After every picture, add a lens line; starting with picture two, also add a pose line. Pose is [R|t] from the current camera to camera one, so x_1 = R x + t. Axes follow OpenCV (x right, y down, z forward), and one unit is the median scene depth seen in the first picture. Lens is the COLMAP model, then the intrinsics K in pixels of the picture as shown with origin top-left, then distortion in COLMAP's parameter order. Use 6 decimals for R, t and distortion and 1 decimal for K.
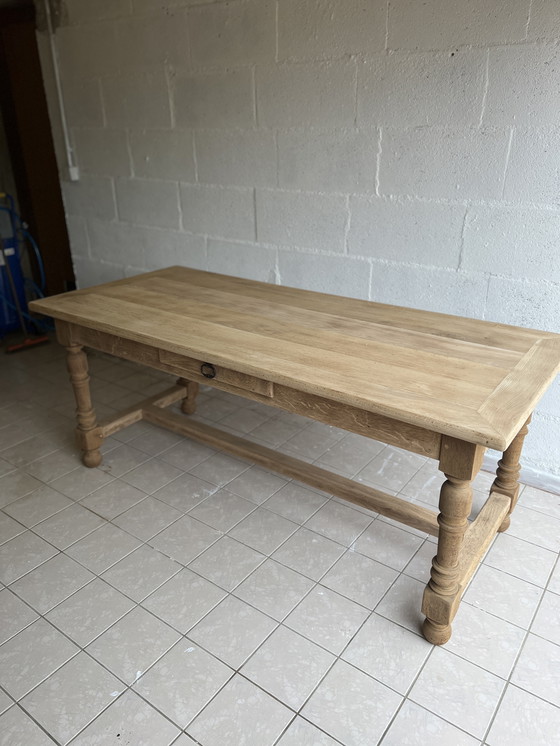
lens RADIAL K [[558.9, 0, 280.0], [0, 558.9, 373.0], [0, 0, 1]] dist [0.051483, 0.001412]
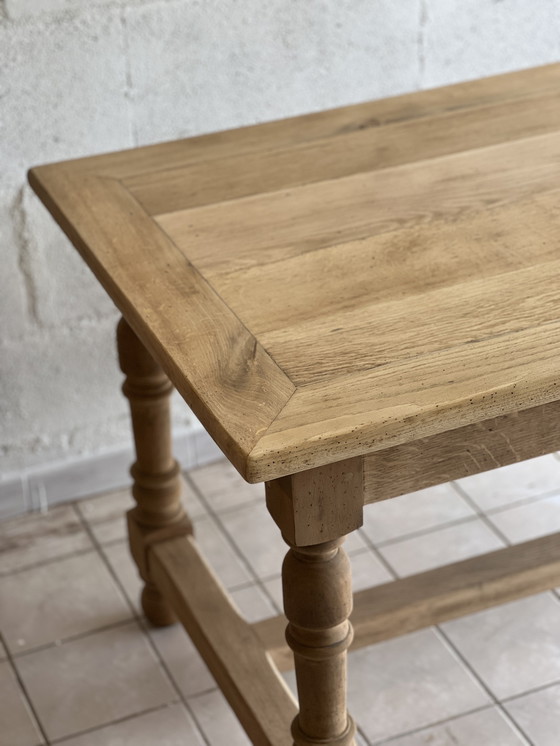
lens RADIAL K [[1670.4, 0, 280.0], [0, 1670.4, 373.0], [0, 0, 1]] dist [0.073201, 0.938671]
pose [[0.515089, -0.455496, 0.726090, -1.117057], [0.380209, 0.880630, 0.282723, -0.423595], [-0.768196, 0.130439, 0.626786, 0.599019]]
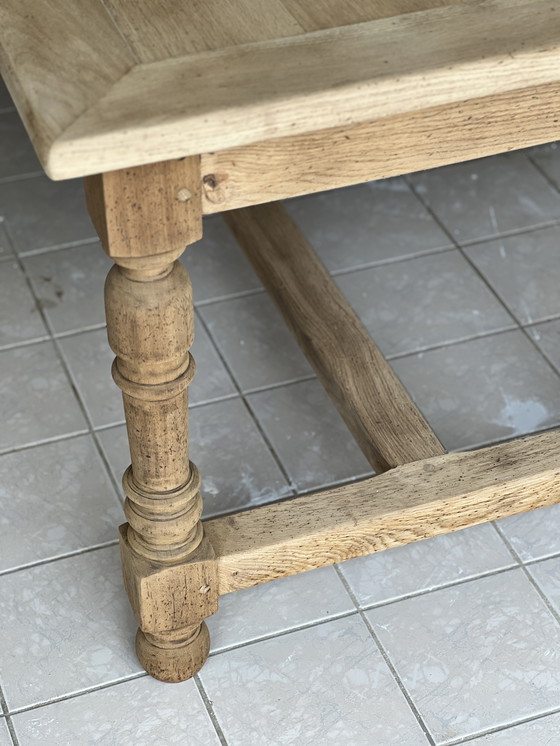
lens RADIAL K [[1670.4, 0, 280.0], [0, 1670.4, 373.0], [0, 0, 1]] dist [0.073201, 0.938671]
pose [[0.827877, 0.356939, -0.432682, 0.652948], [-0.222183, 0.916978, 0.331340, -0.081439], [0.515028, -0.178175, 0.838451, 0.122782]]
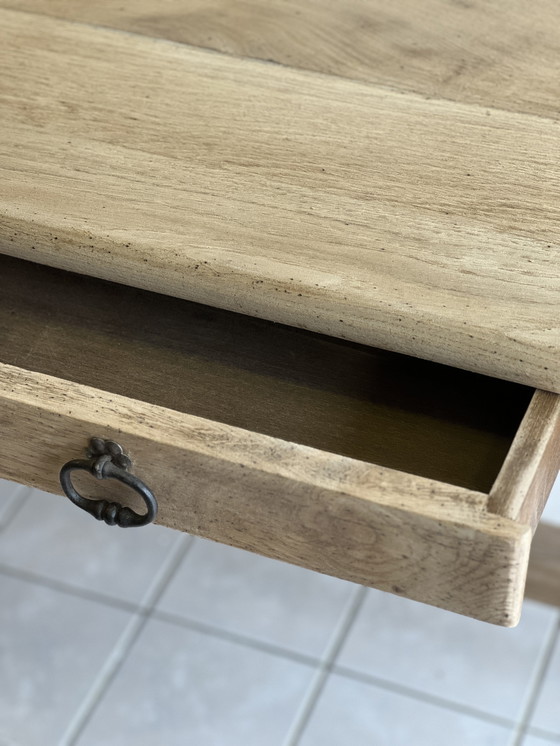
lens RADIAL K [[1670.4, 0, 280.0], [0, 1670.4, 373.0], [0, 0, 1]] dist [0.073201, 0.938671]
pose [[0.970370, -0.163827, 0.177601, -0.203005], [0.101207, 0.943035, 0.316926, -0.168431], [-0.219406, -0.289561, 0.931674, 0.393633]]
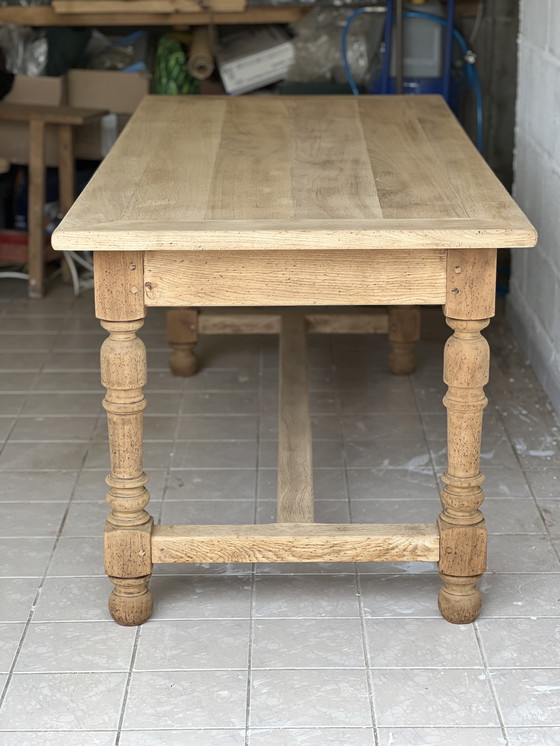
lens RADIAL K [[1670.4, 0, 280.0], [0, 1670.4, 373.0], [0, 0, 1]] dist [0.073201, 0.938671]
pose [[0.582381, 0.233907, -0.778537, 1.531119], [-0.323931, 0.945163, 0.041654, 0.067902], [0.745588, 0.227934, 0.626215, -0.086774]]
